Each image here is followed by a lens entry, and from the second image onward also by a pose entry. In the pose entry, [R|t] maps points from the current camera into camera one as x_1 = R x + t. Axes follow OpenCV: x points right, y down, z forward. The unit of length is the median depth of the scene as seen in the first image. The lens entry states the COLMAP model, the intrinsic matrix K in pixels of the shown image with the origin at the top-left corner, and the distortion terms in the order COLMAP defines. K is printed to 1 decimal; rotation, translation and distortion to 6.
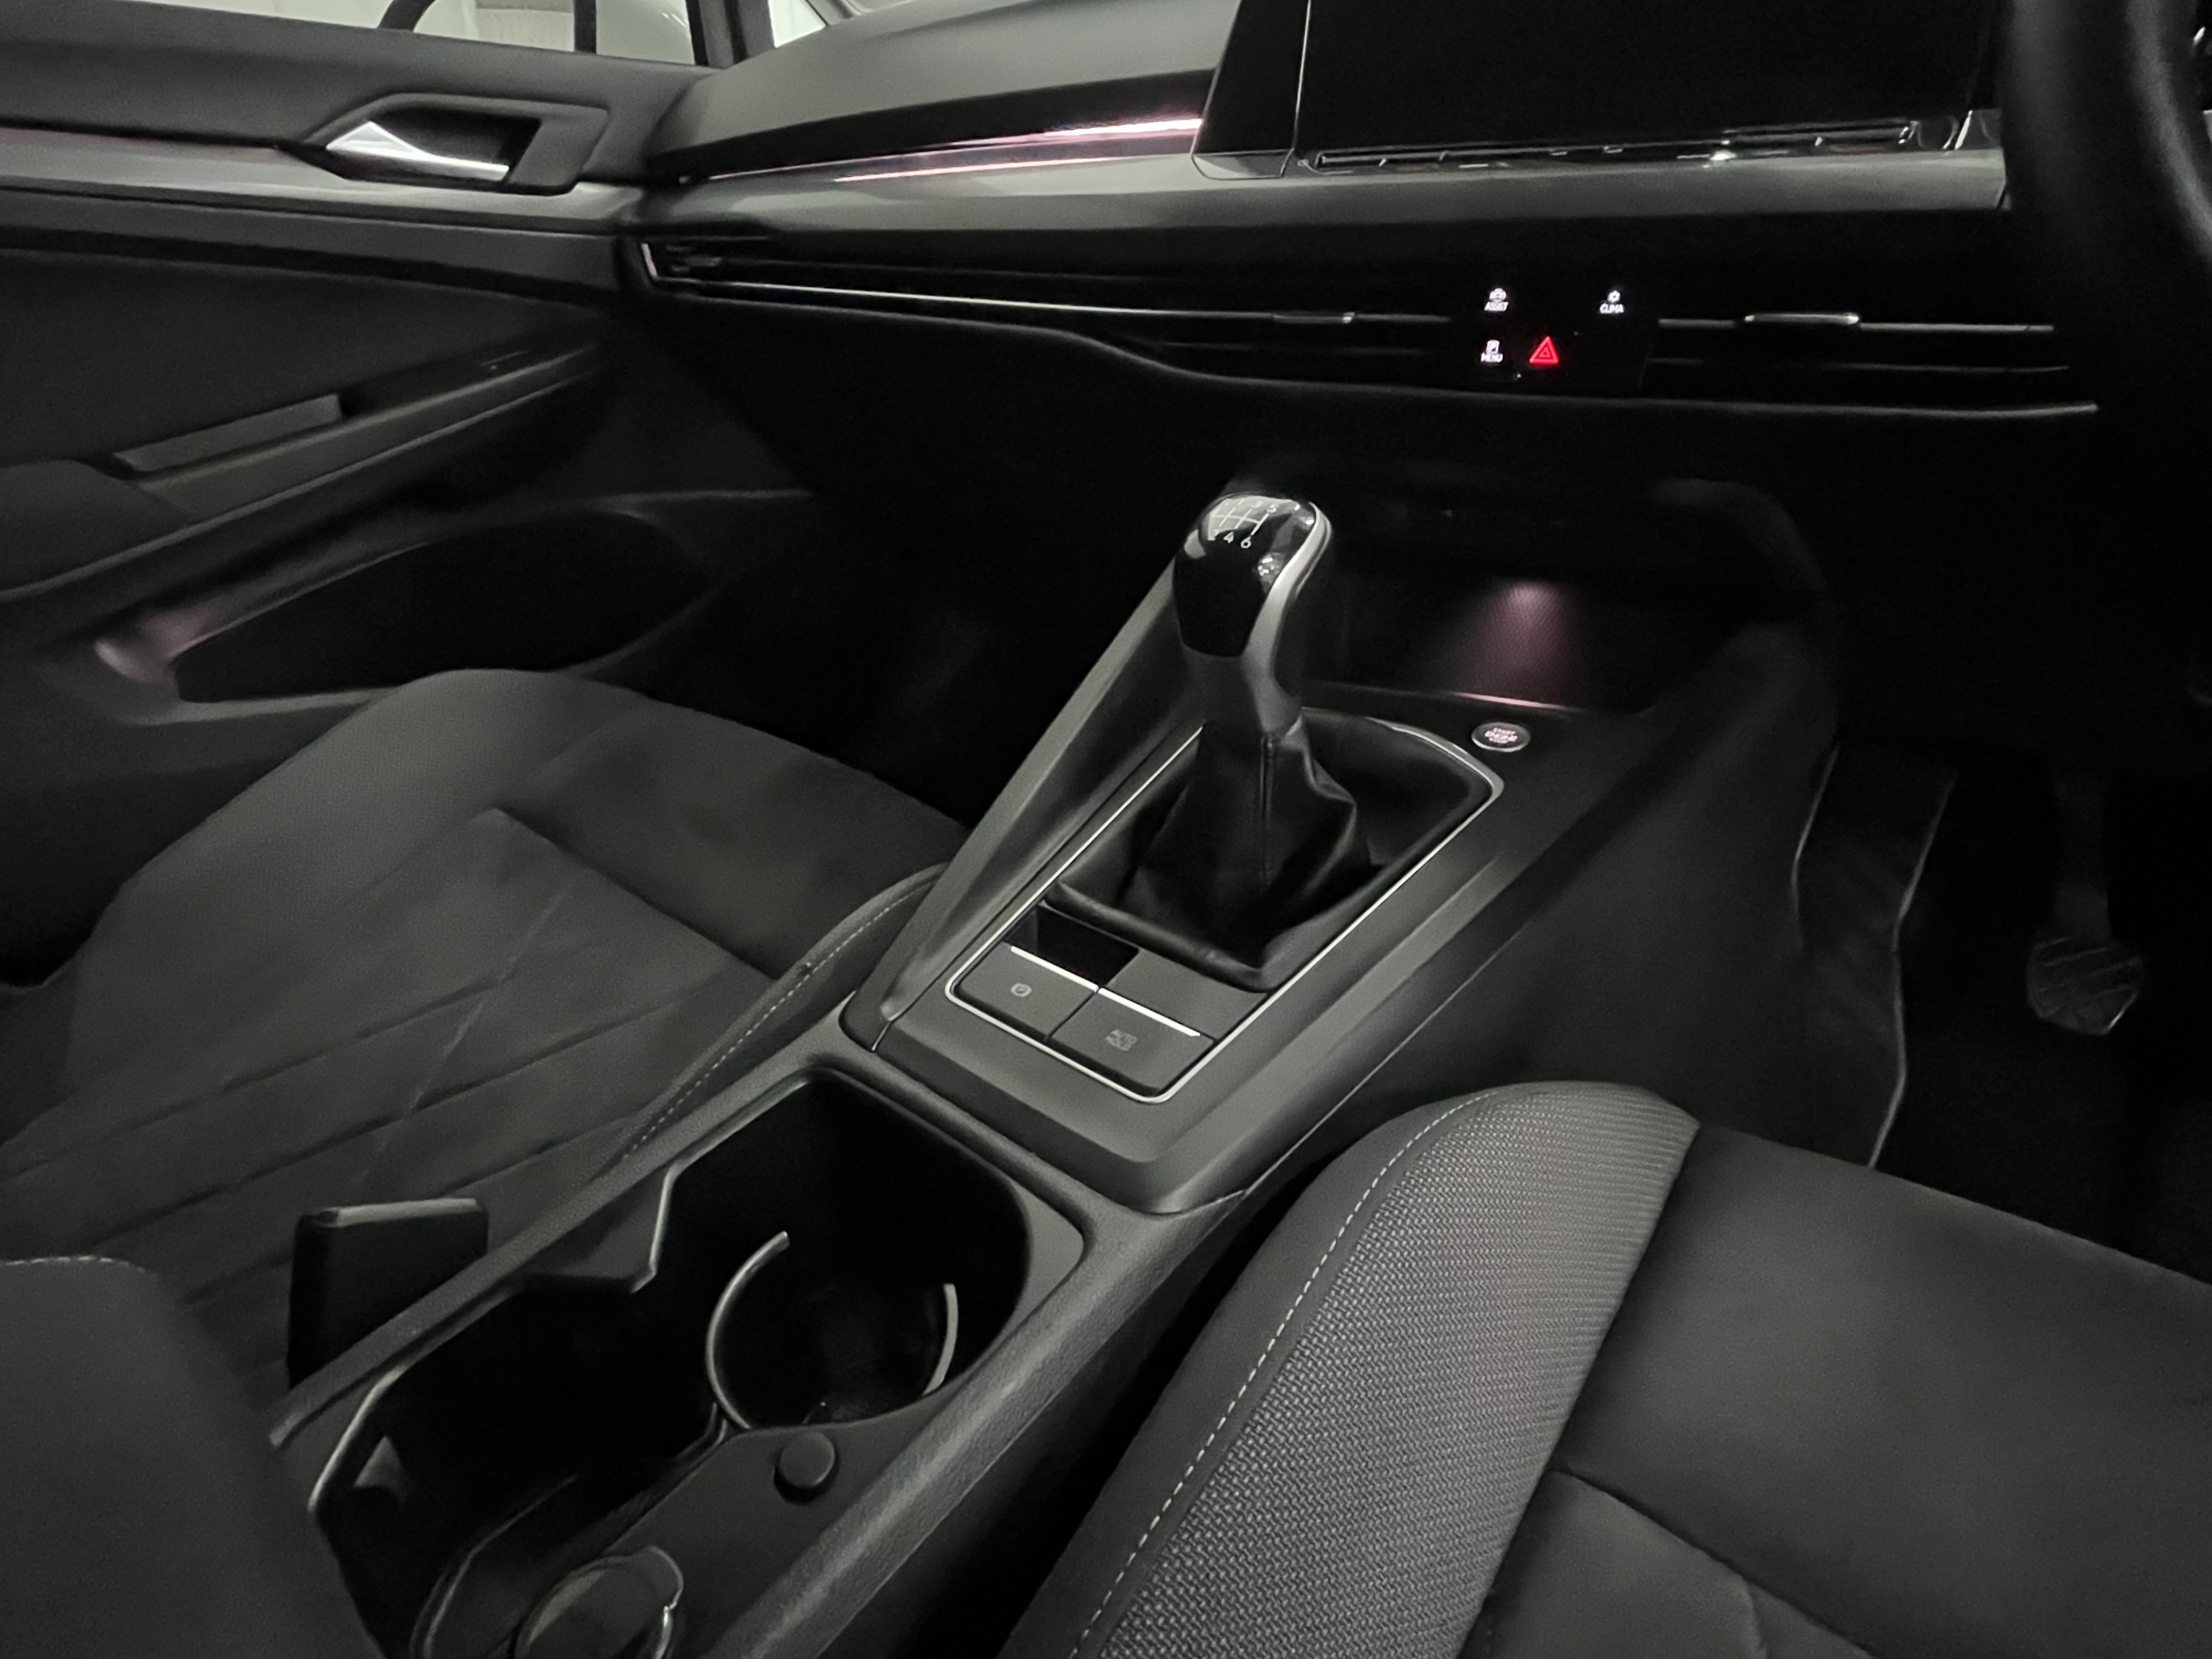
lens RADIAL K [[1112.7, 0, 1106.0], [0, 1112.7, 829.5], [0, 0, 1]] dist [-0.004315, -0.001054]
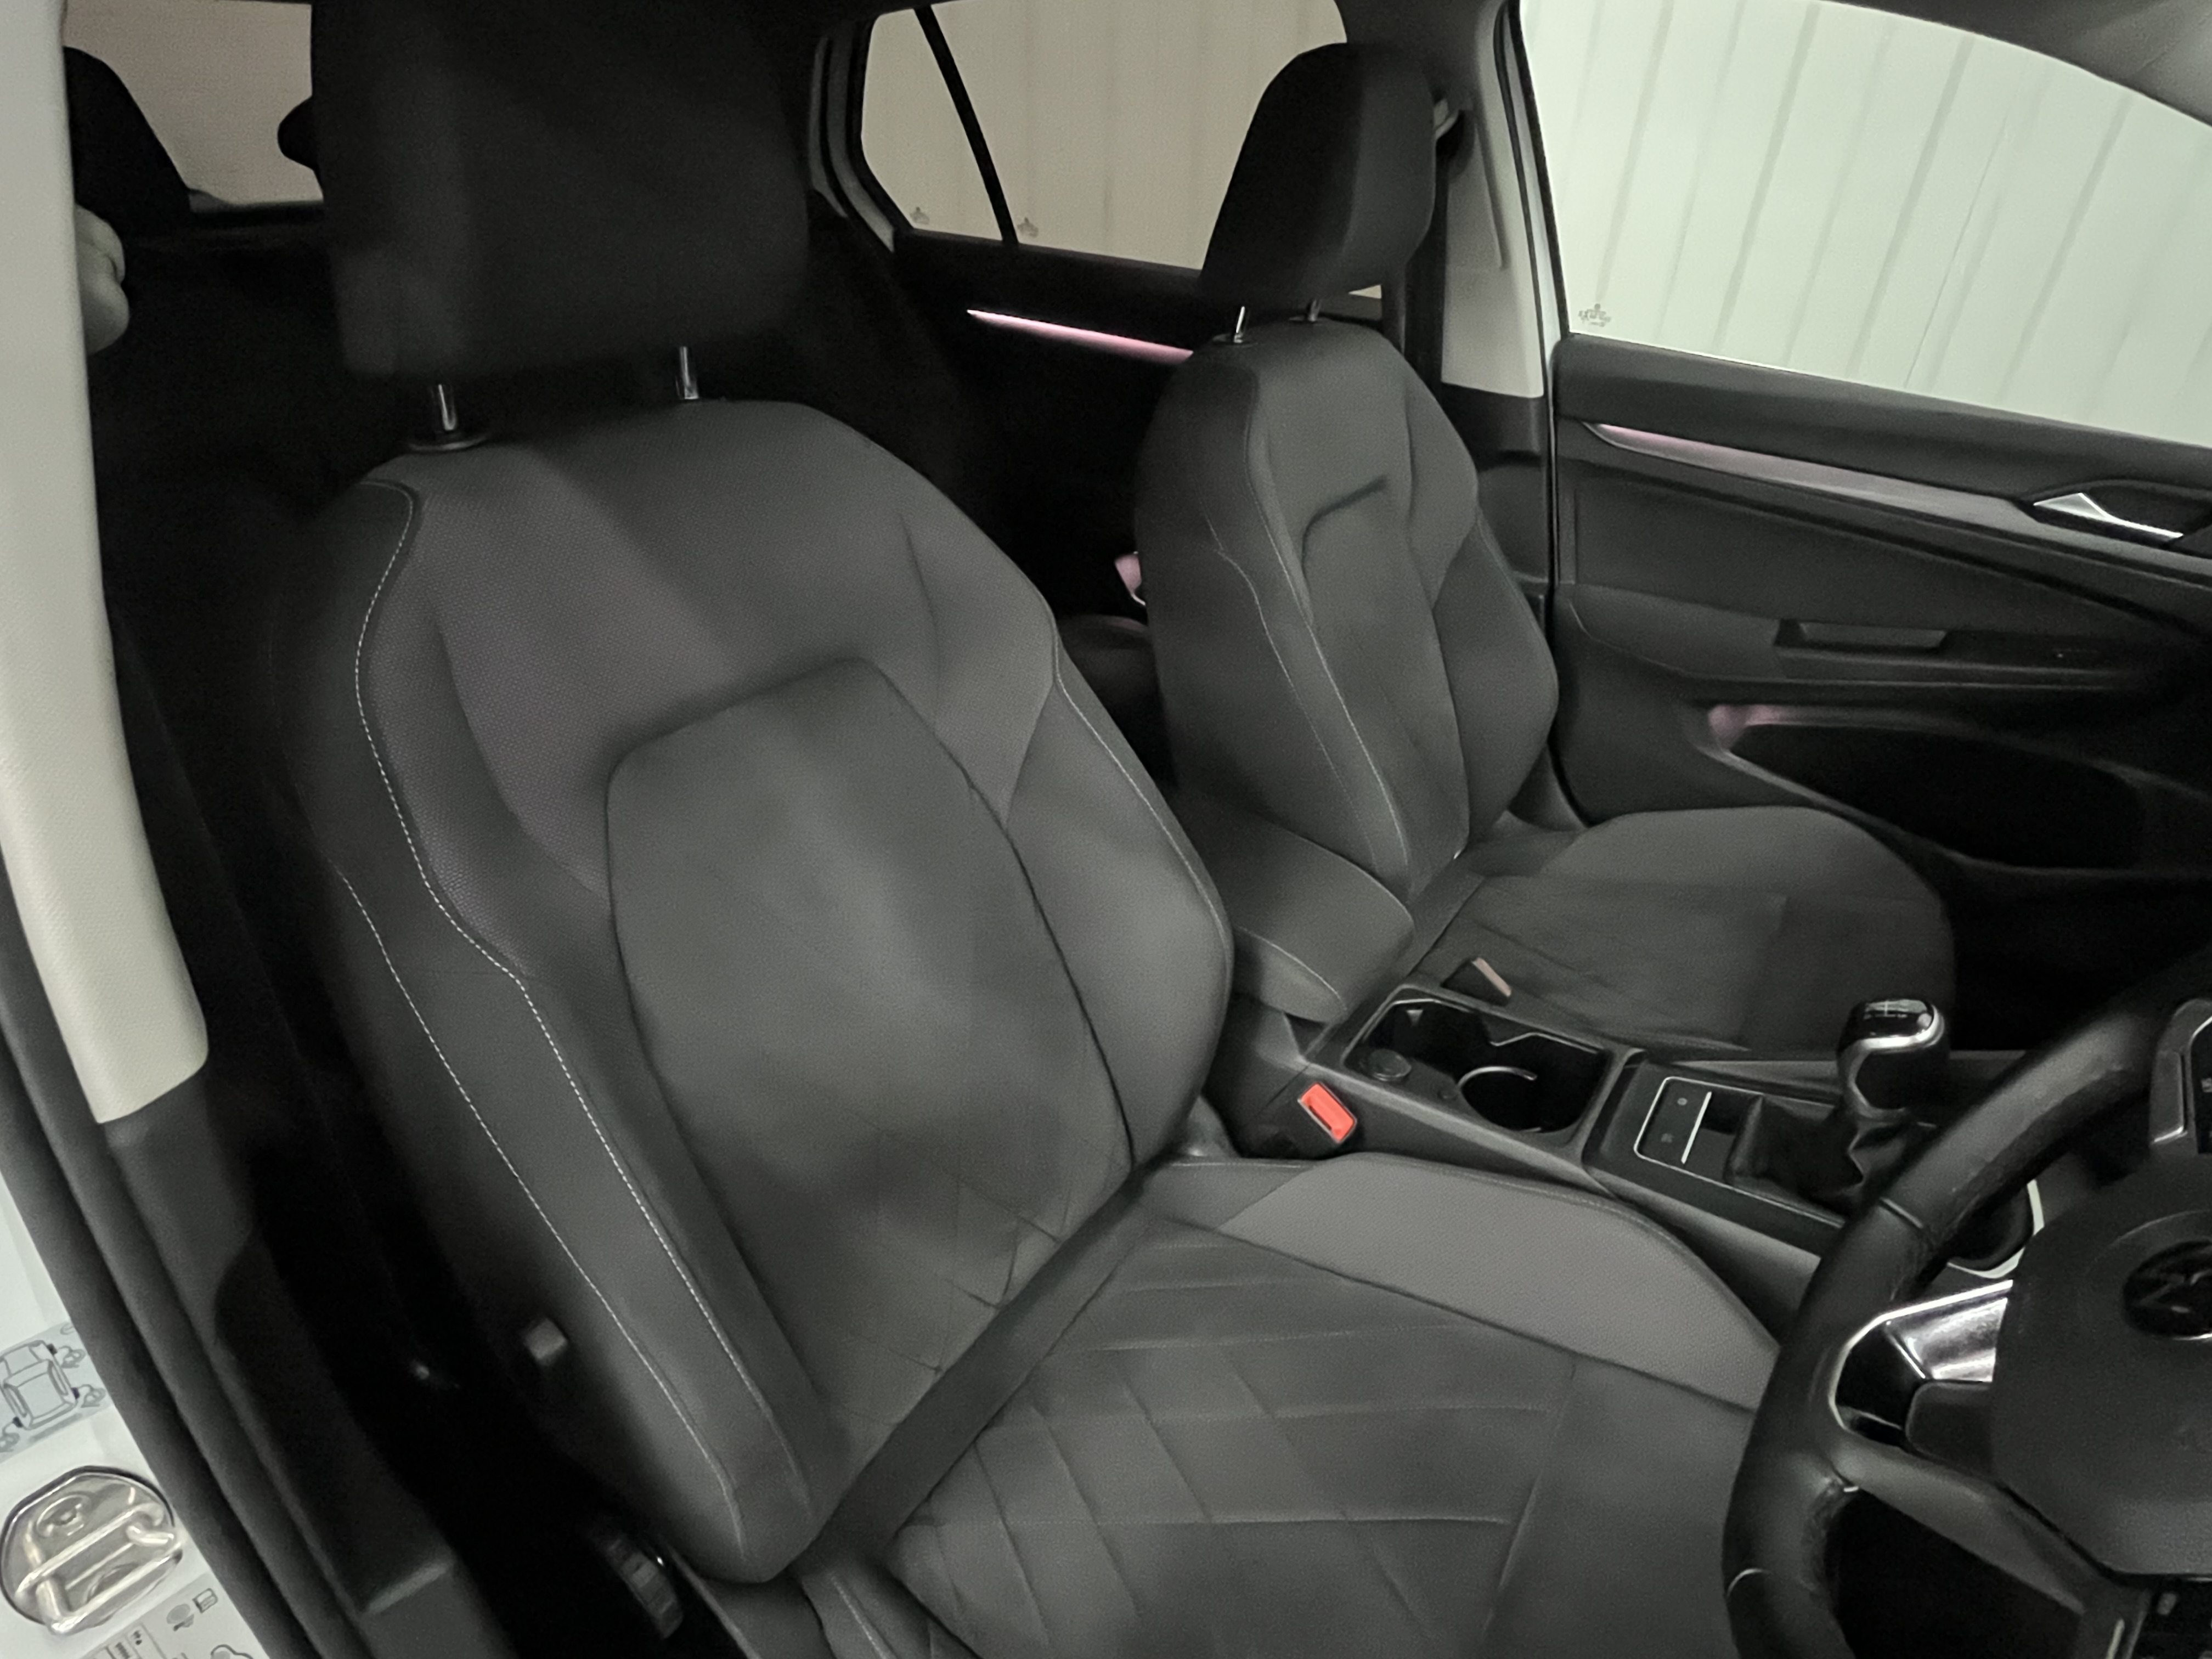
lens RADIAL K [[1126.3, 0, 1072.6], [0, 1126.3, 836.4], [0, 0, 1]] dist [0.000266, -0.021840]
pose [[0.049590, 0.537631, -0.841721, 1.110373], [-0.453873, 0.762843, 0.460510, -0.556055], [0.889685, 0.359198, 0.281845, -0.639575]]
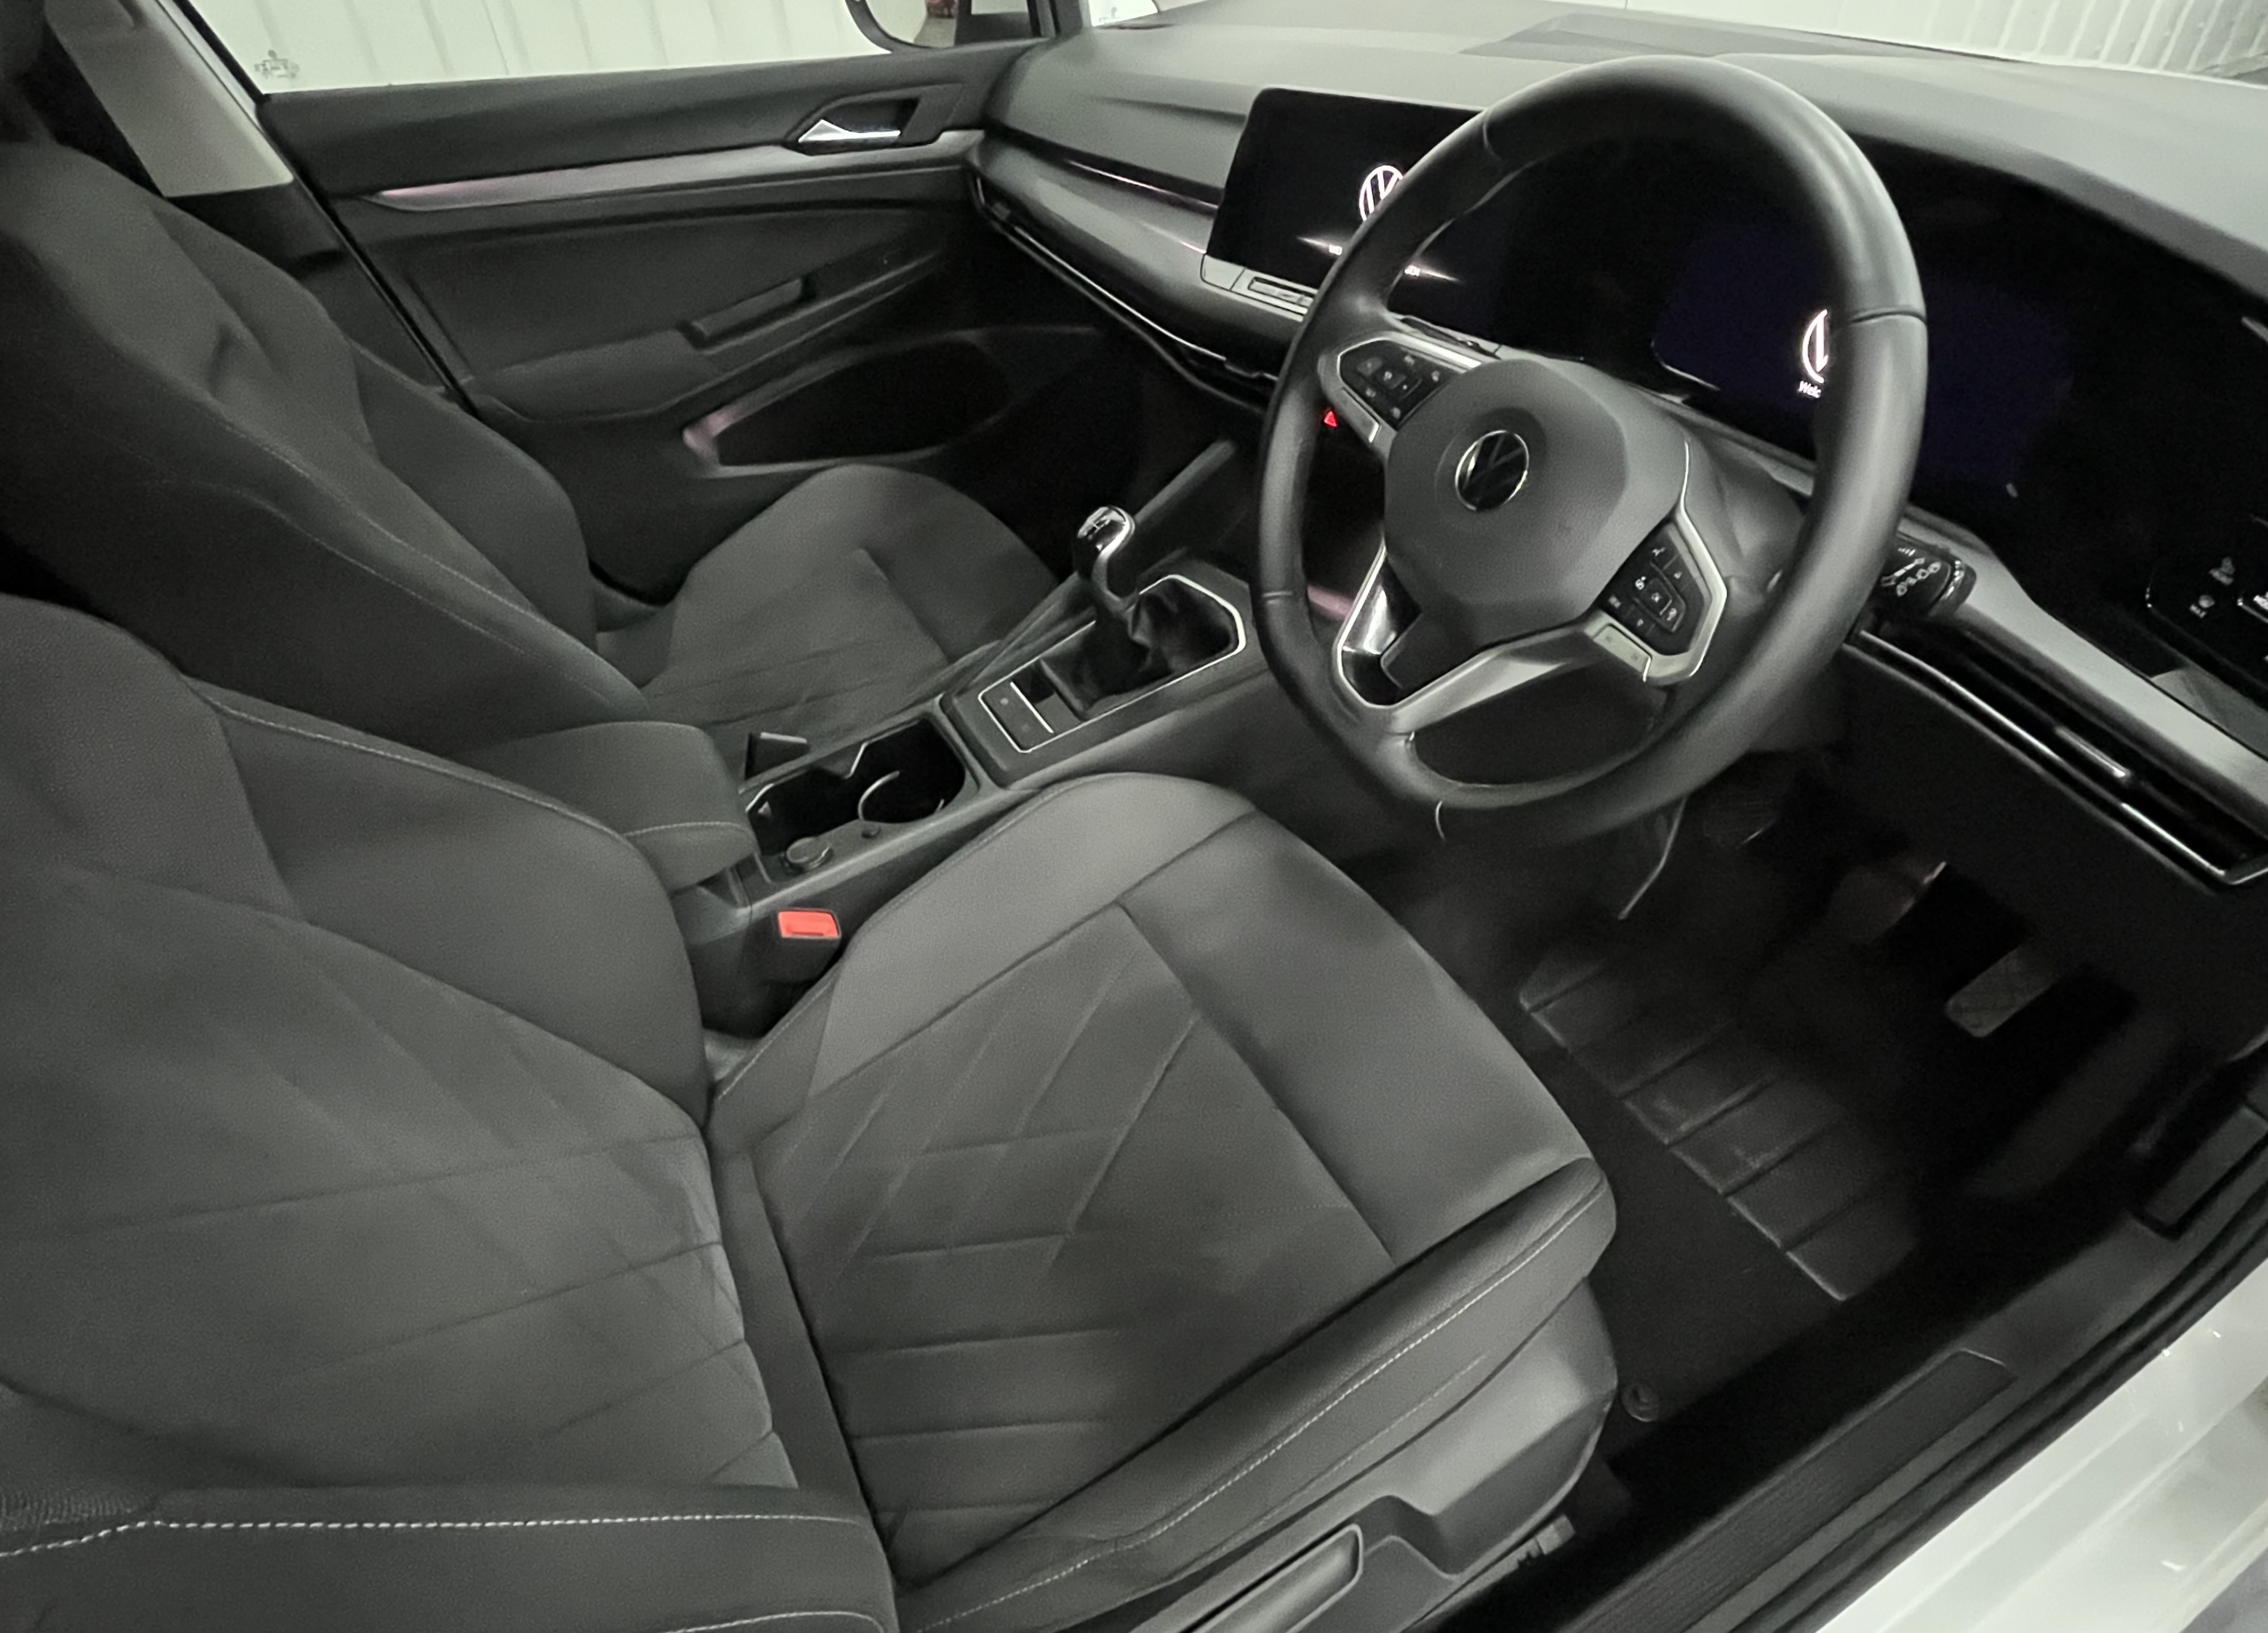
lens RADIAL K [[1193.5, 0, 1134.0], [0, 1193.5, 816.5], [0, 0, 1]] dist [-0.003038, -0.002141]
pose [[0.925840, 0.216131, -0.310013, 0.842826], [-0.129369, 0.952016, 0.277361, -0.302632], [0.355084, -0.216686, 0.909375, -1.058042]]
